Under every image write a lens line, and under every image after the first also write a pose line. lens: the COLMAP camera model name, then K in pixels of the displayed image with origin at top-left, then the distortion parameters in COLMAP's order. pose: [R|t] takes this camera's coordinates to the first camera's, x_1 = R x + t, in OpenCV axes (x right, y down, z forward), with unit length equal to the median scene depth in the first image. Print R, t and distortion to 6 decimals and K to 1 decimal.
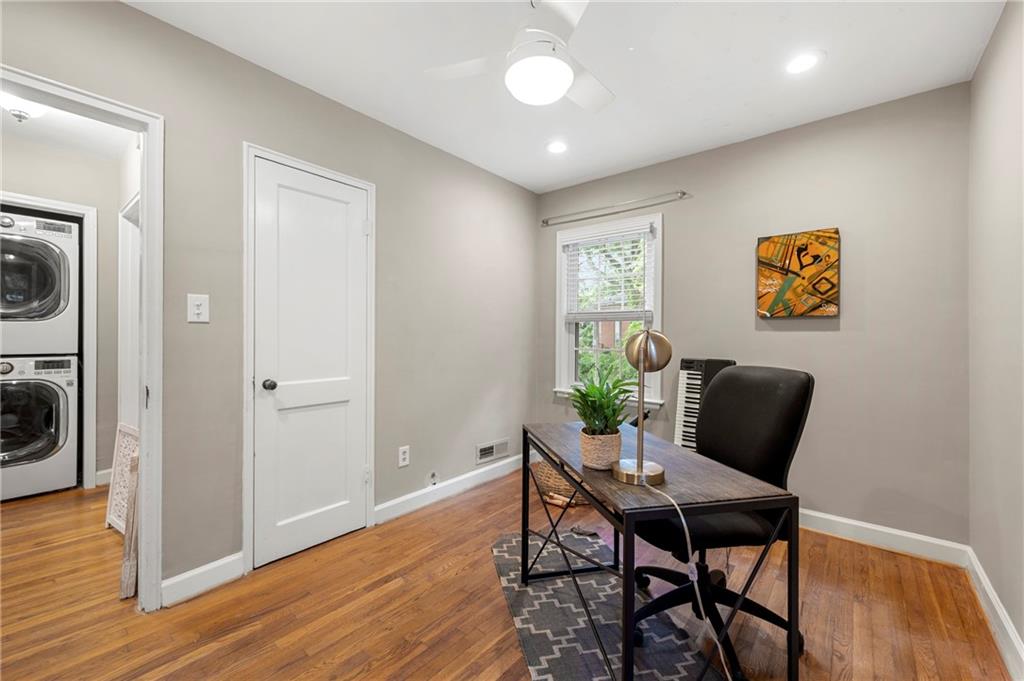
lens RADIAL K [[413.2, 0, 513.7], [0, 413.2, 348.3], [0, 0, 1]] dist [-0.000482, 0.000141]
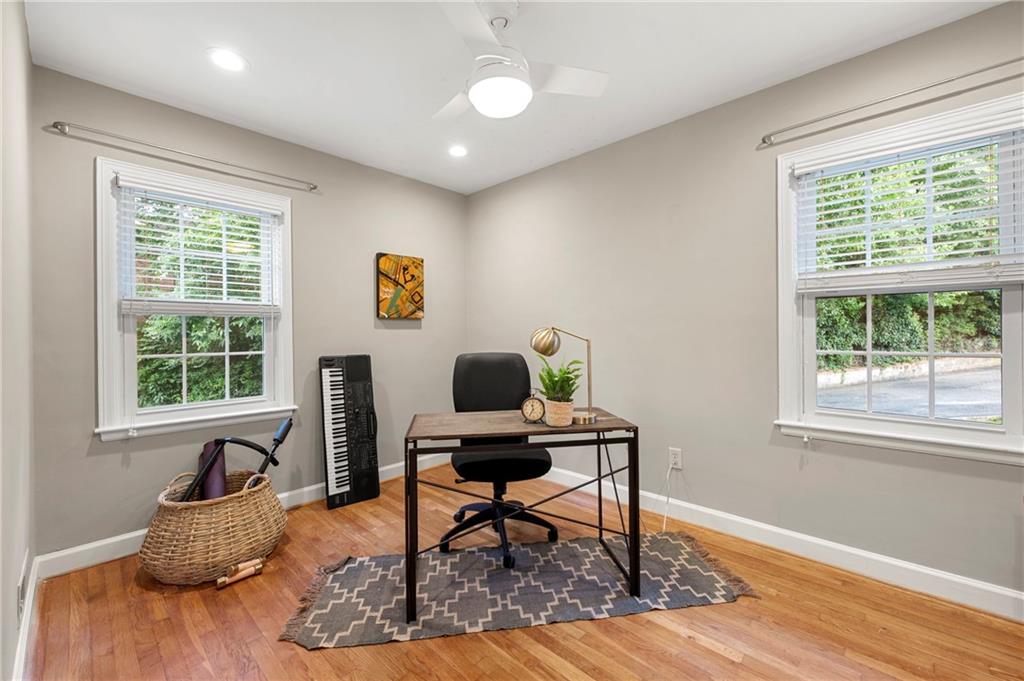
lens RADIAL K [[413.2, 0, 513.7], [0, 413.2, 348.3], [0, 0, 1]] dist [-0.000482, 0.000141]
pose [[0.069279, -0.042372, 0.996697, -0.632324], [0.042036, 0.998334, 0.039520, -0.018301], [-0.996711, 0.039159, 0.070944, 0.561084]]
